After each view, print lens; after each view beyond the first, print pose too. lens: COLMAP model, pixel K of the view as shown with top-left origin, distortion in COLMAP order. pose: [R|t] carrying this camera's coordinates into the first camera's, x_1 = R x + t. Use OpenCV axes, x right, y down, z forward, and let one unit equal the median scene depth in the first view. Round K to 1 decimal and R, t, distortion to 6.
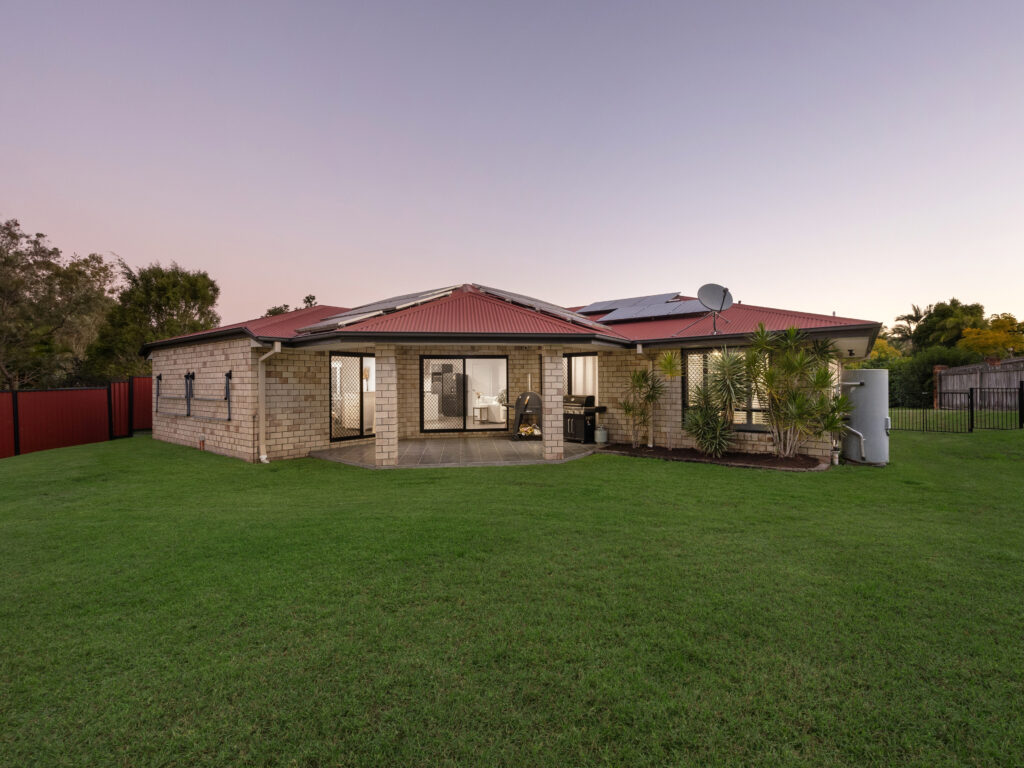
lens RADIAL K [[399.7, 0, 512.0], [0, 399.7, 384.0], [0, 0, 1]] dist [-0.026853, -0.000132]
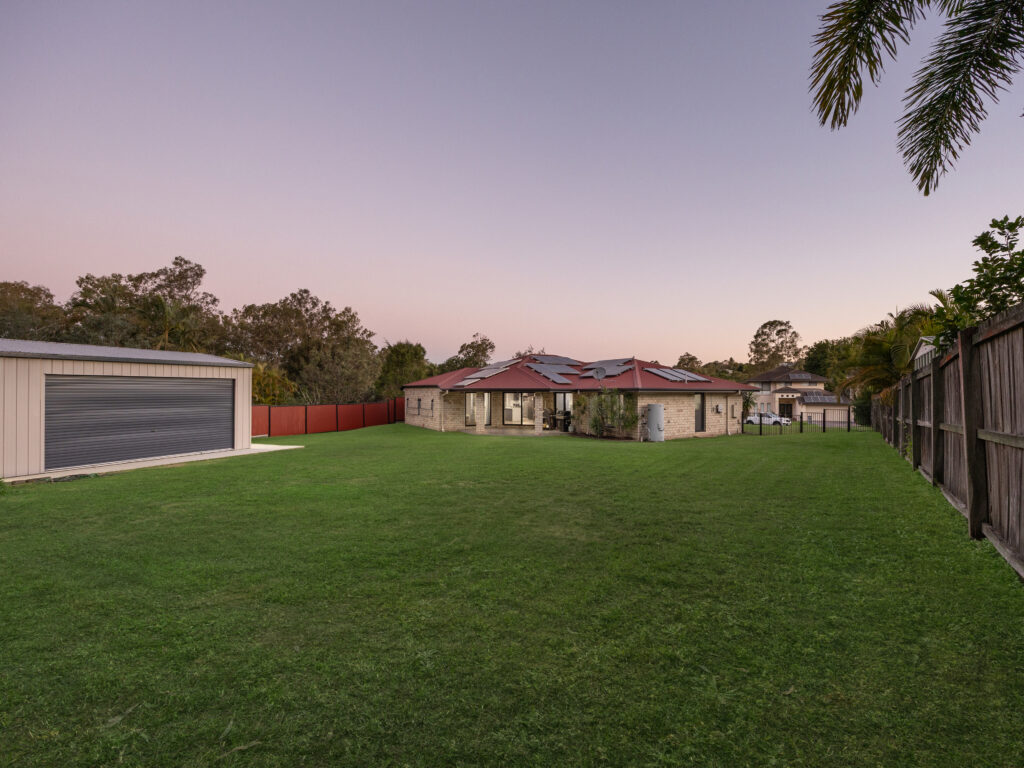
lens RADIAL K [[399.7, 0, 512.0], [0, 399.7, 384.0], [0, 0, 1]] dist [-0.026853, -0.000132]
pose [[0.918759, -0.001465, -0.394816, 0.798746], [-0.005045, 0.999868, -0.015449, -0.086085], [0.394786, 0.016185, 0.918630, -1.201158]]
